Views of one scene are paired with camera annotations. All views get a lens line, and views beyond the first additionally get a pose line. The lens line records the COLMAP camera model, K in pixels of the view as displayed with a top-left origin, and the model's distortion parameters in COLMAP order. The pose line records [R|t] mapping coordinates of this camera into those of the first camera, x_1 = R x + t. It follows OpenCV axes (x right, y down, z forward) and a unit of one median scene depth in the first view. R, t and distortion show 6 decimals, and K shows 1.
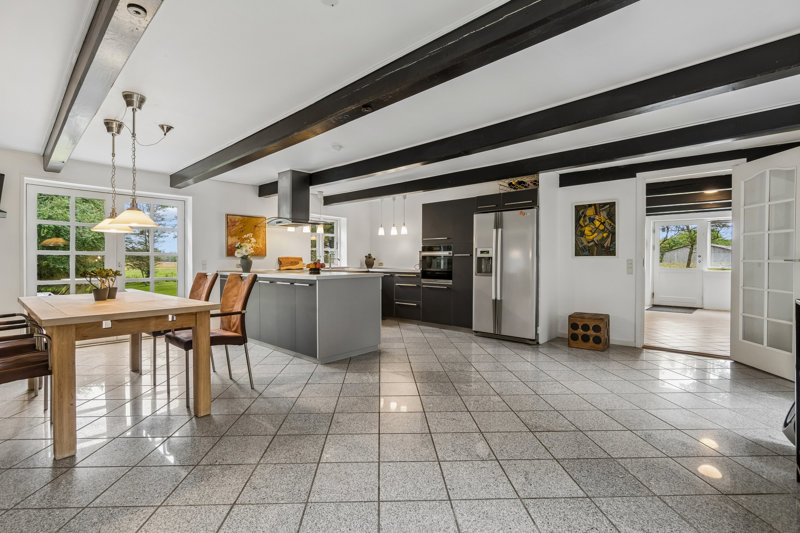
lens RADIAL K [[368.7, 0, 388.6], [0, 368.7, 265.8], [0, 0, 1]] dist [-0.002346, -0.000356]
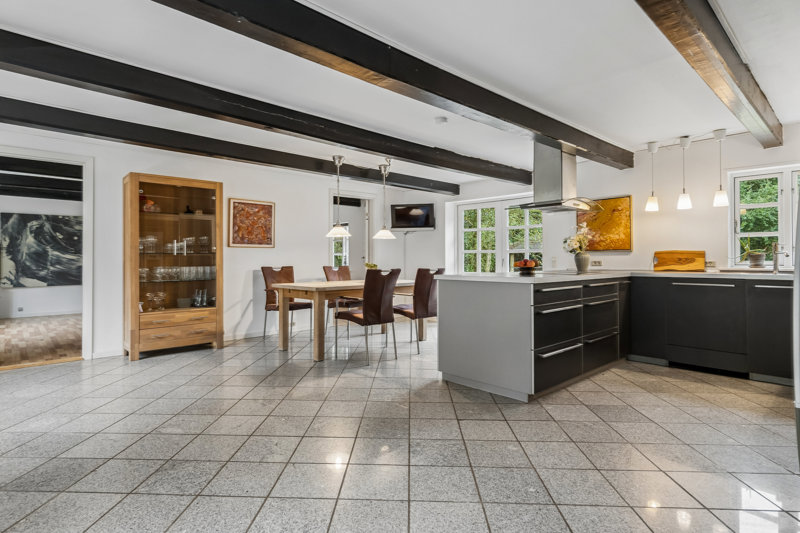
lens RADIAL K [[418.4, 0, 388.9], [0, 418.4, 257.9], [0, 0, 1]] dist [0.001702, 0.000861]
pose [[-0.079333, -0.000352, -0.996848, 0.608972], [-0.009231, 0.999957, 0.000381, -0.009819], [0.996805, 0.009232, -0.079333, 0.732916]]
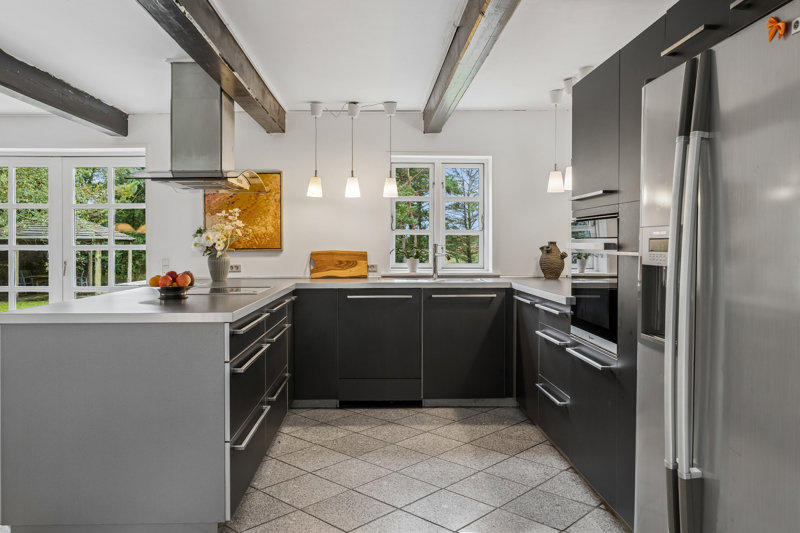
lens RADIAL K [[608.8, 0, 380.9], [0, 608.8, 248.2], [0, 0, 1]] dist [0.001782, 0.001231]
pose [[0.699386, 0.003120, -0.714737, 0.420427], [-0.005487, 0.999984, -0.001005, -0.034827], [0.714723, 0.004625, 0.699392, 0.635250]]
